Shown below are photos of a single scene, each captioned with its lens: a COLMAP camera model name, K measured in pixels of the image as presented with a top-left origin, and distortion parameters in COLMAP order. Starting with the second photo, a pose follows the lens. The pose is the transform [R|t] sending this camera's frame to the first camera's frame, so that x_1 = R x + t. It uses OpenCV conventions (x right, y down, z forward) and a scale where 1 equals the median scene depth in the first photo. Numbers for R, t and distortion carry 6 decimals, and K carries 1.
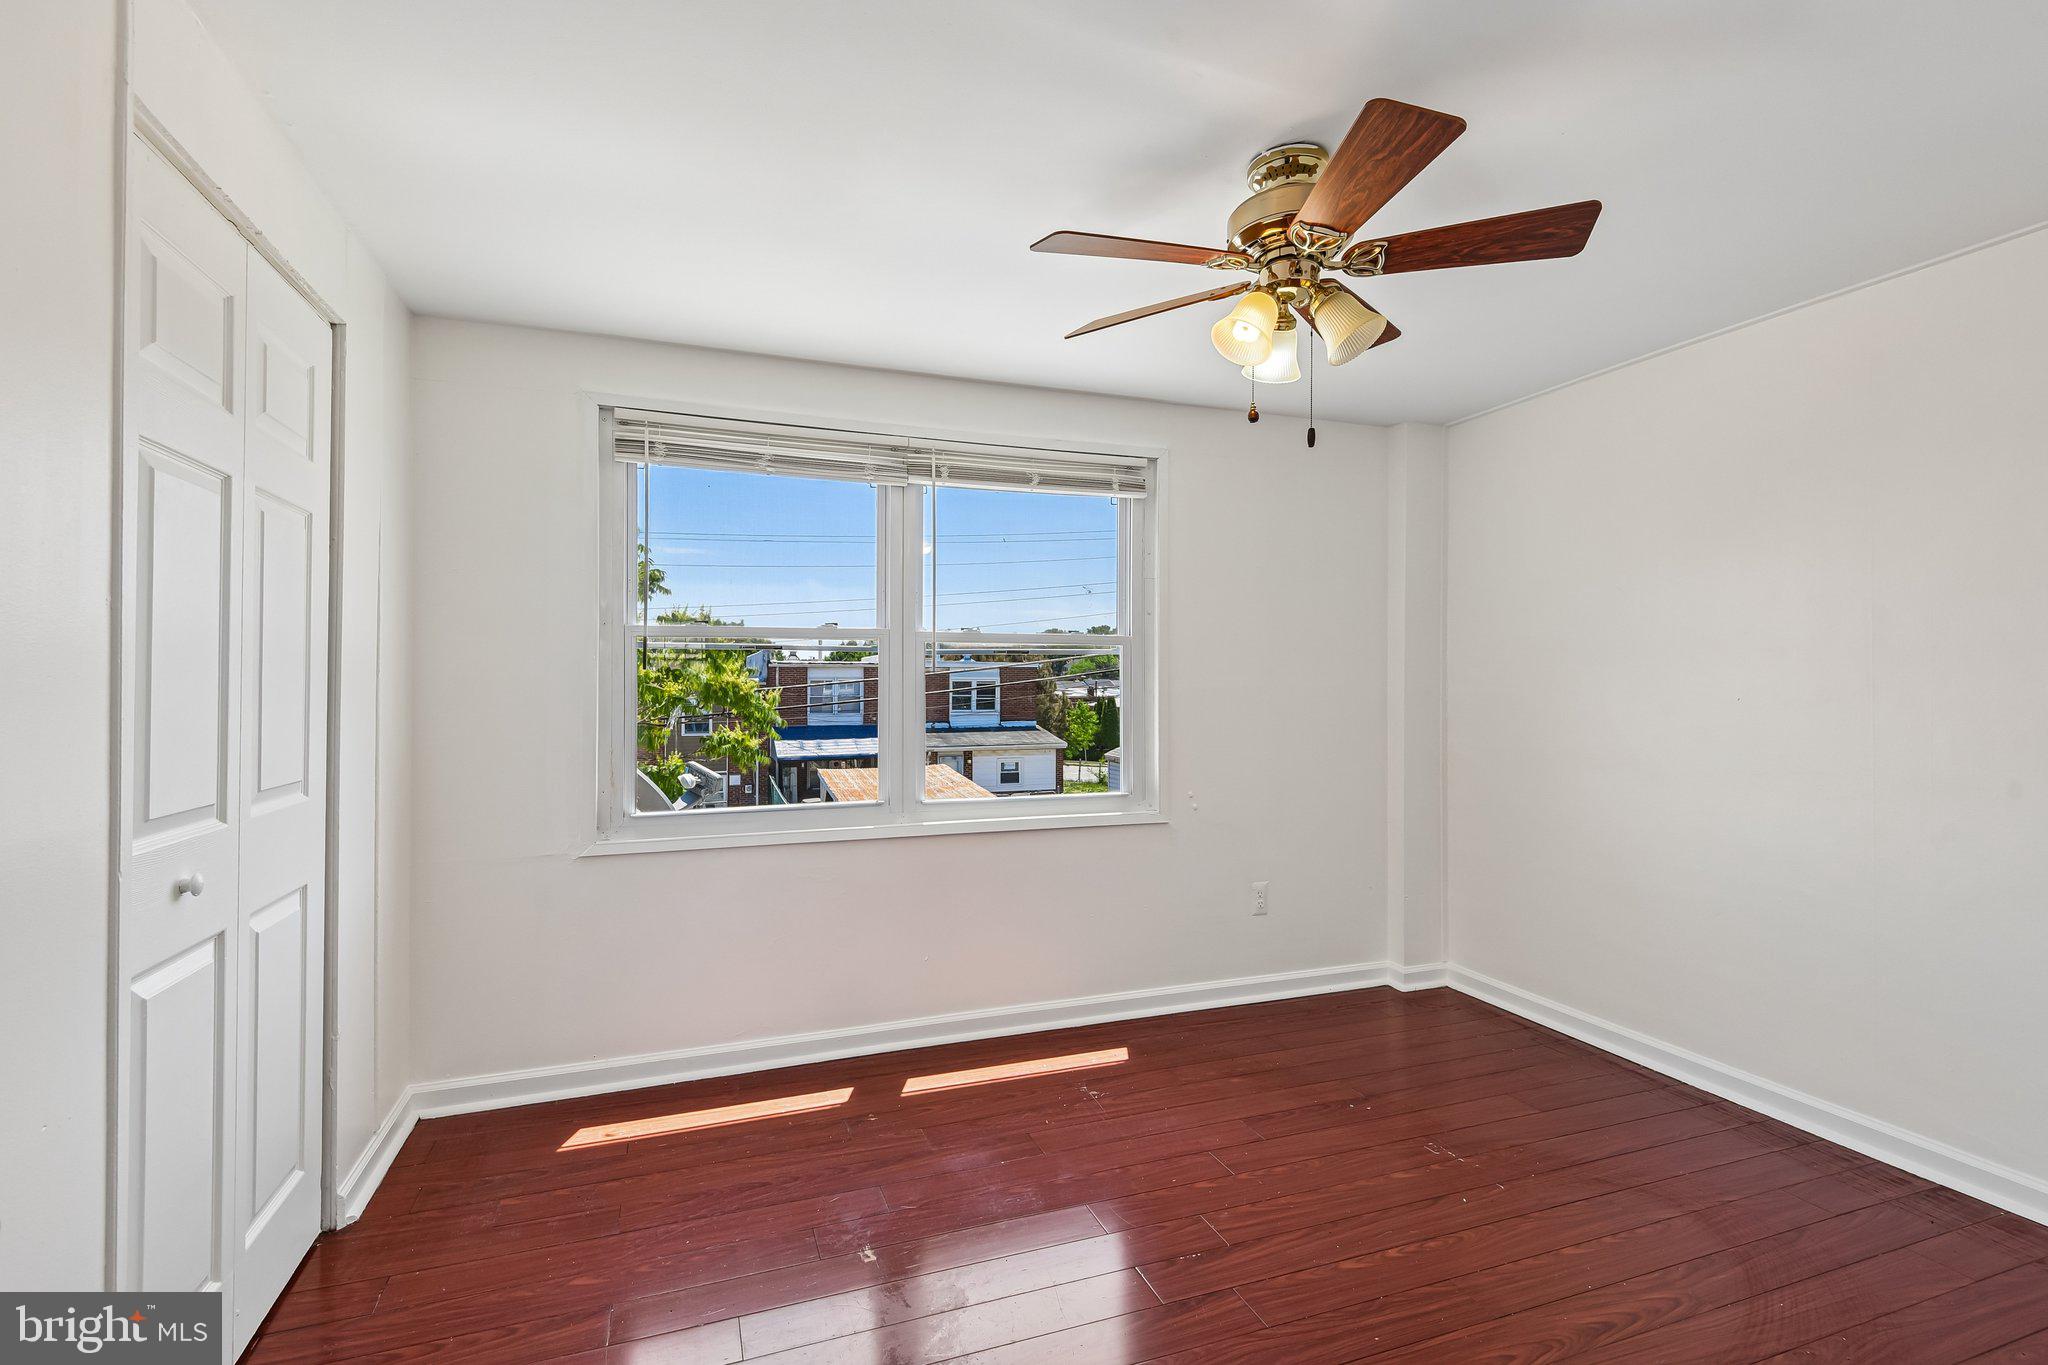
lens RADIAL K [[979.0, 0, 1024.0], [0, 979.0, 682.5], [0, 0, 1]] dist [0.022169, -0.016477]
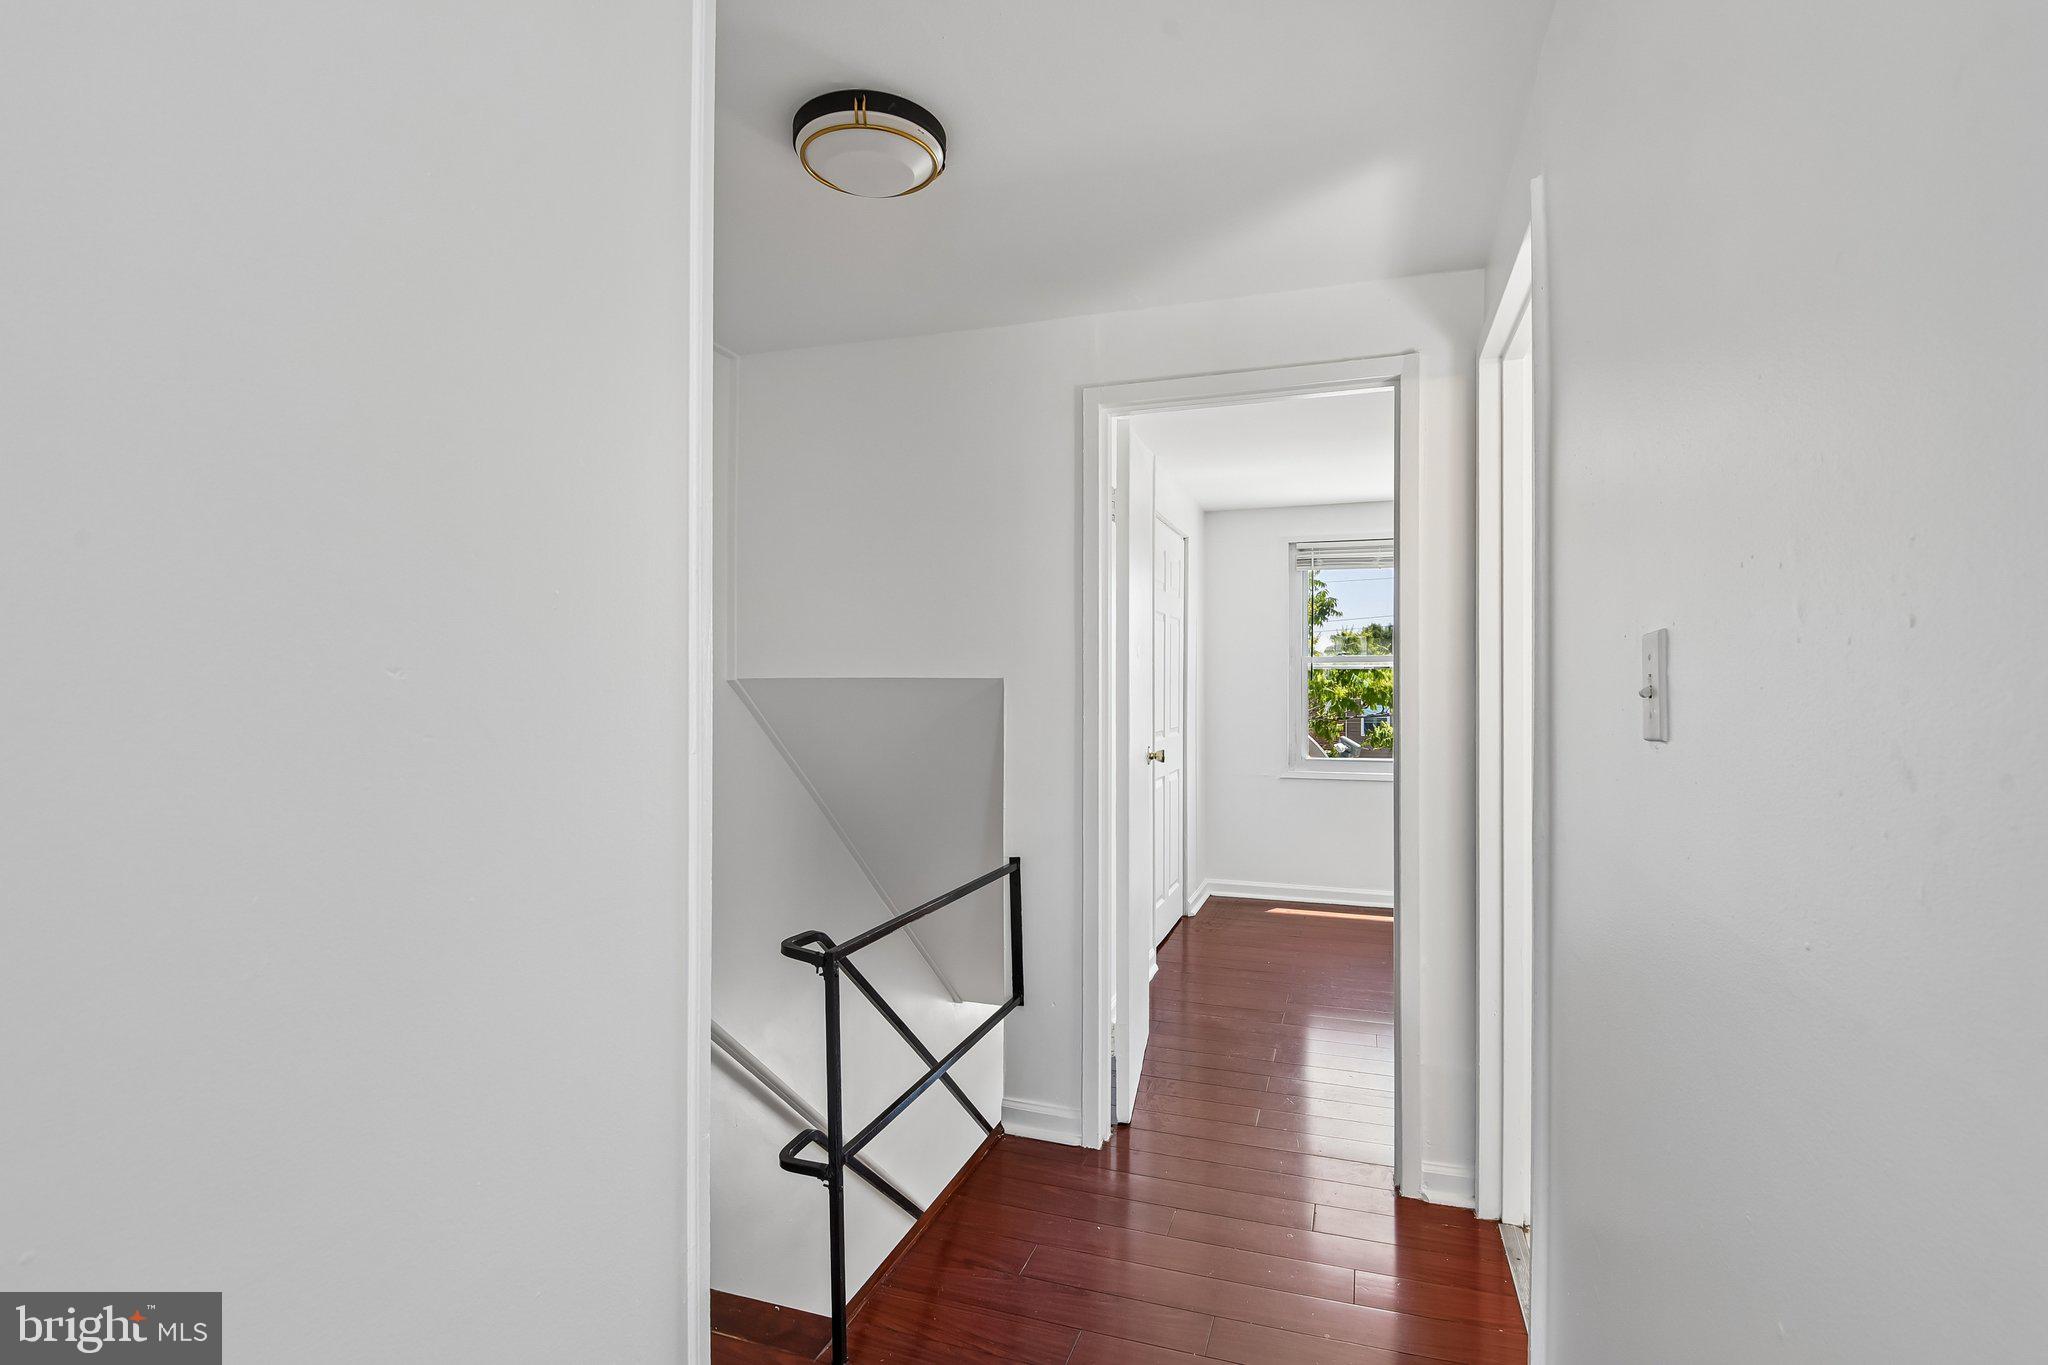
lens RADIAL K [[979.0, 0, 1024.0], [0, 979.0, 682.5], [0, 0, 1]] dist [0.022169, -0.016477]
pose [[0.783788, -0.005516, -0.621004, 0.443228], [0.003262, 0.999983, -0.004765, -0.004133], [0.621020, 0.001709, 0.783793, -1.038780]]
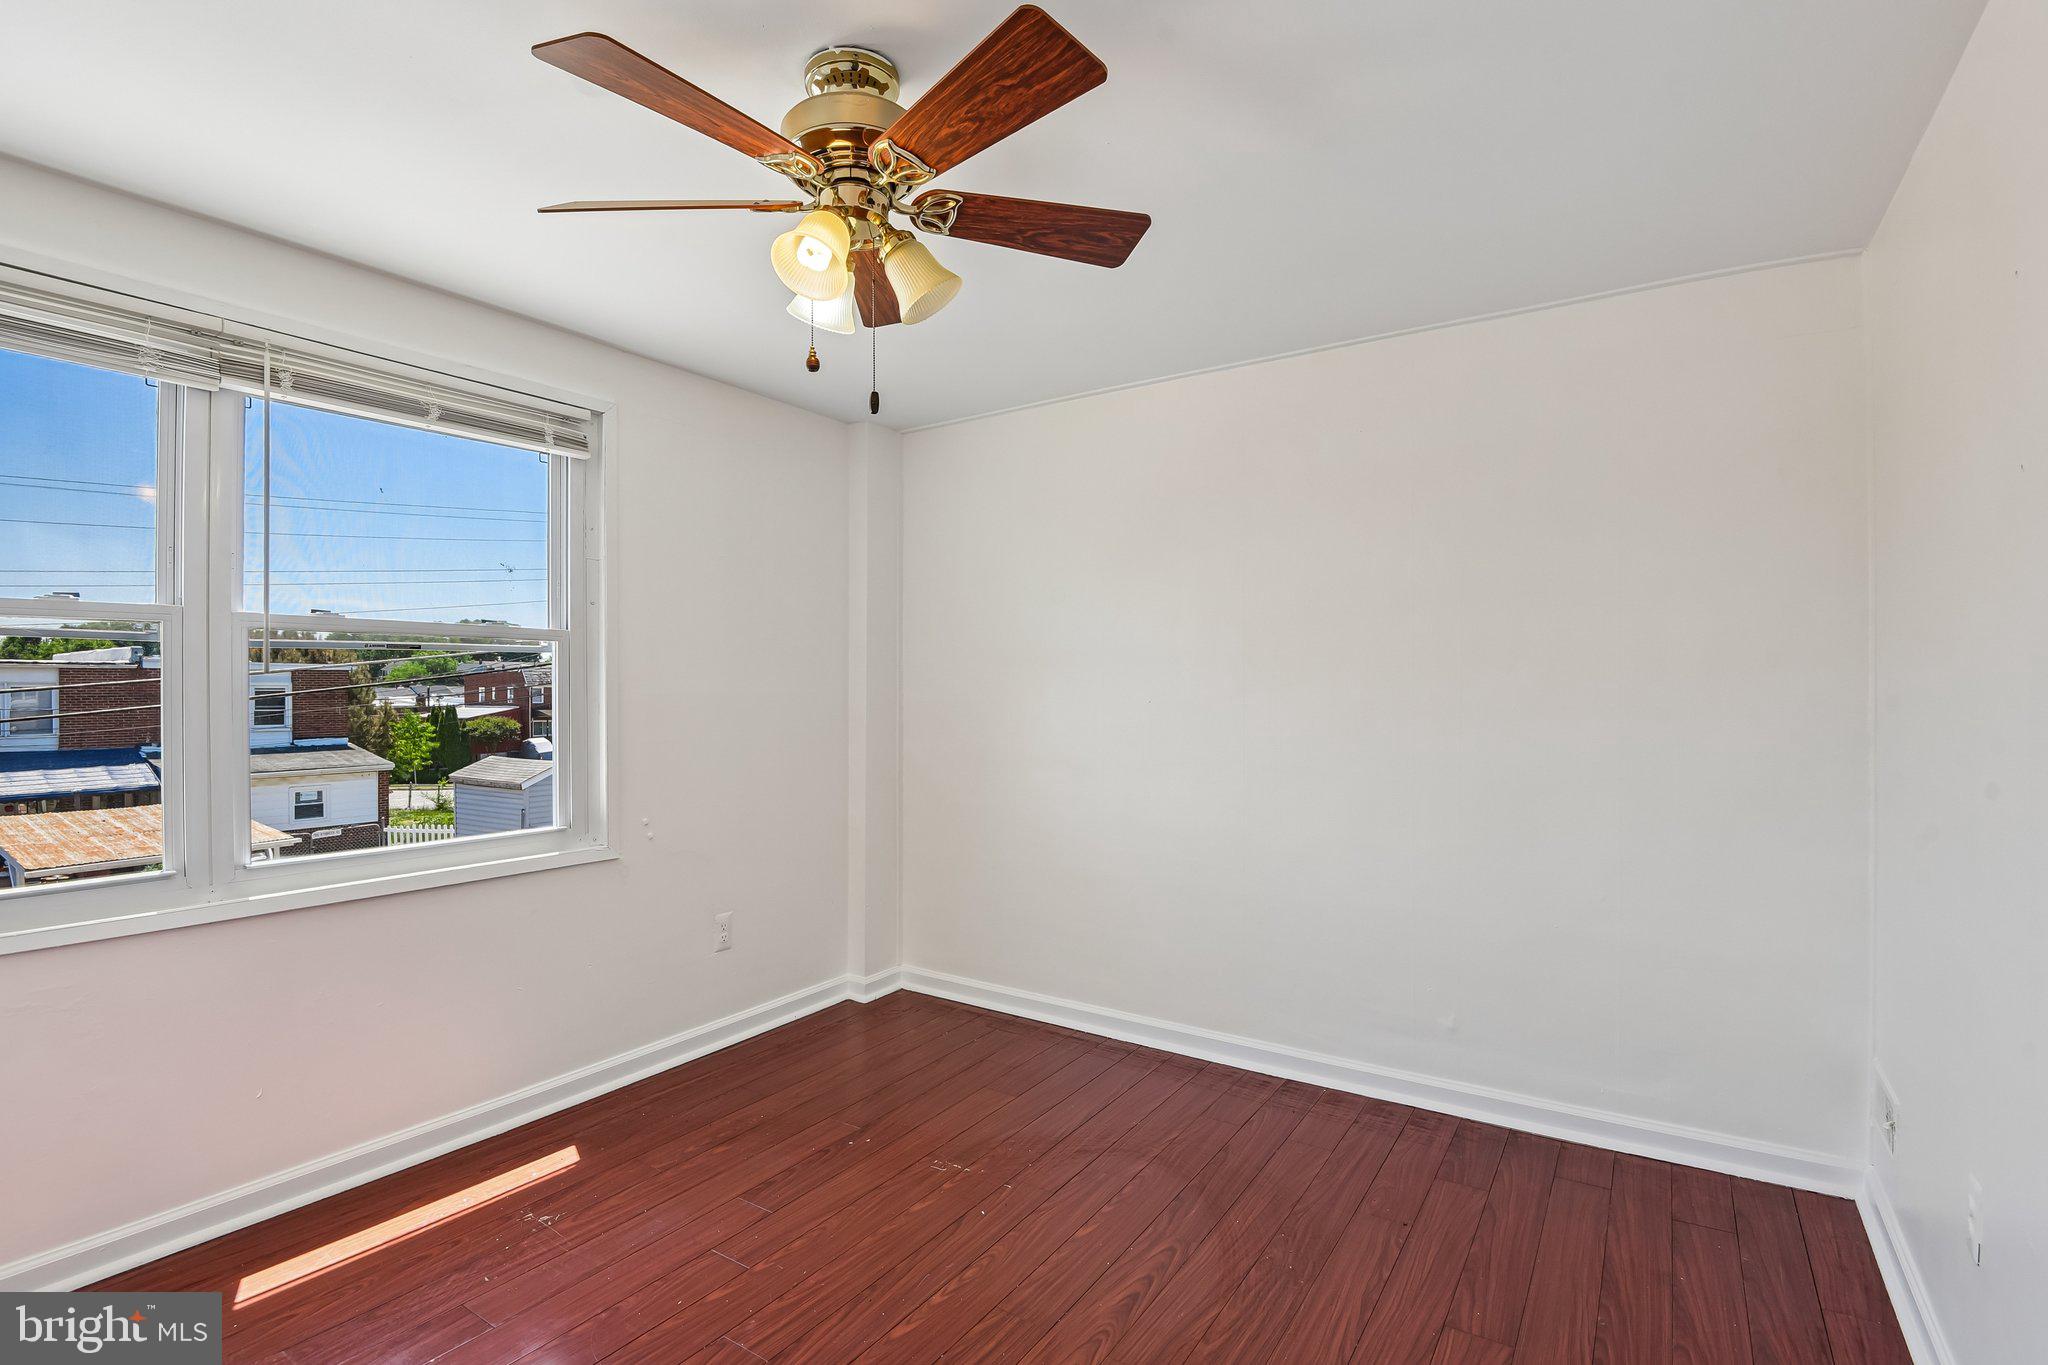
lens RADIAL K [[982.8, 0, 1052.9], [0, 982.8, 697.7], [0, 0, 1]] dist [0.020597, -0.035476]
pose [[0.800006, -0.007275, 0.599948, -0.064424], [0.001791, 0.999951, 0.009738, 0.000871], [-0.599990, -0.006716, 0.799980, 0.132115]]
